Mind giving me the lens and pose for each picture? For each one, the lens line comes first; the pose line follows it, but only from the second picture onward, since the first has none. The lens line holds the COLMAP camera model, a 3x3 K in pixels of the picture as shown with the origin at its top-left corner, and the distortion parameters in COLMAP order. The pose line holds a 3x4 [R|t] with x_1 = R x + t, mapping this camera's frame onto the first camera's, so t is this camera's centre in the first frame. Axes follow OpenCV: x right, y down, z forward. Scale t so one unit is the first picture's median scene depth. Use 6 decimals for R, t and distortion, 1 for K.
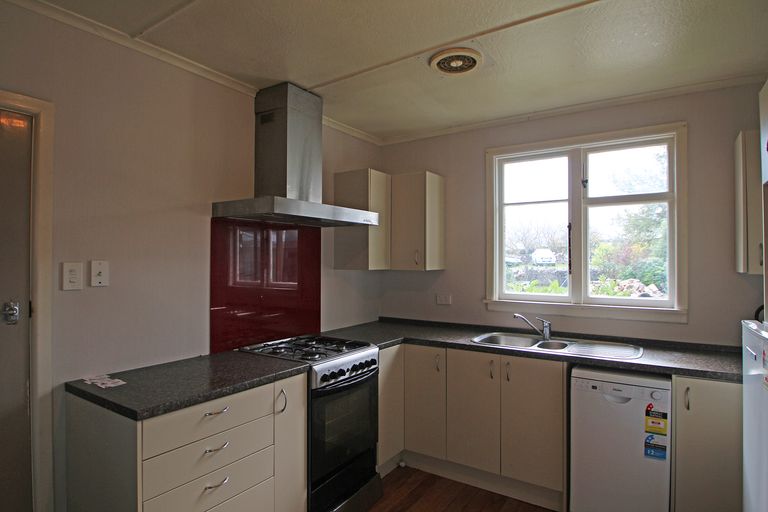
lens RADIAL K [[458.7, 0, 384.0], [0, 458.7, 256.0], [0, 0, 1]] dist [-0.000580, 0.000067]
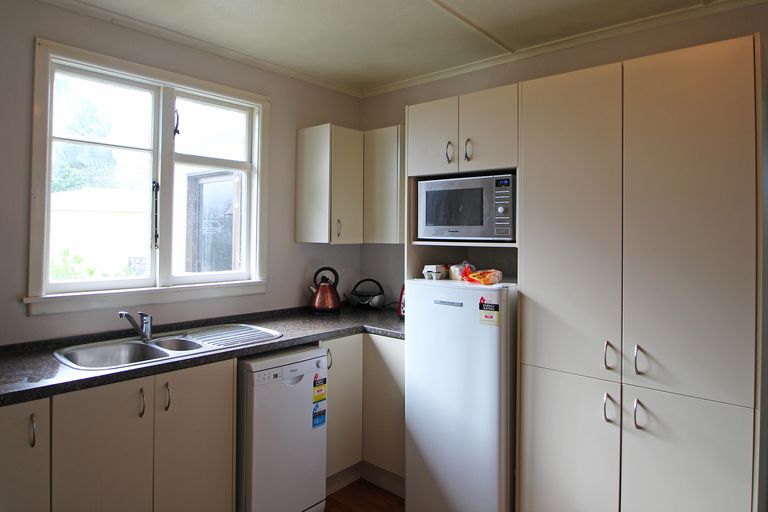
lens RADIAL K [[491.1, 0, 384.0], [0, 491.1, 228.3], [0, 0, 1]] dist [-0.003058, -0.000501]
pose [[0.154493, 0.010908, 0.987934, -0.371886], [-0.020932, 0.999751, -0.007765, 0.004795], [-0.987772, -0.019480, 0.154682, 0.545439]]
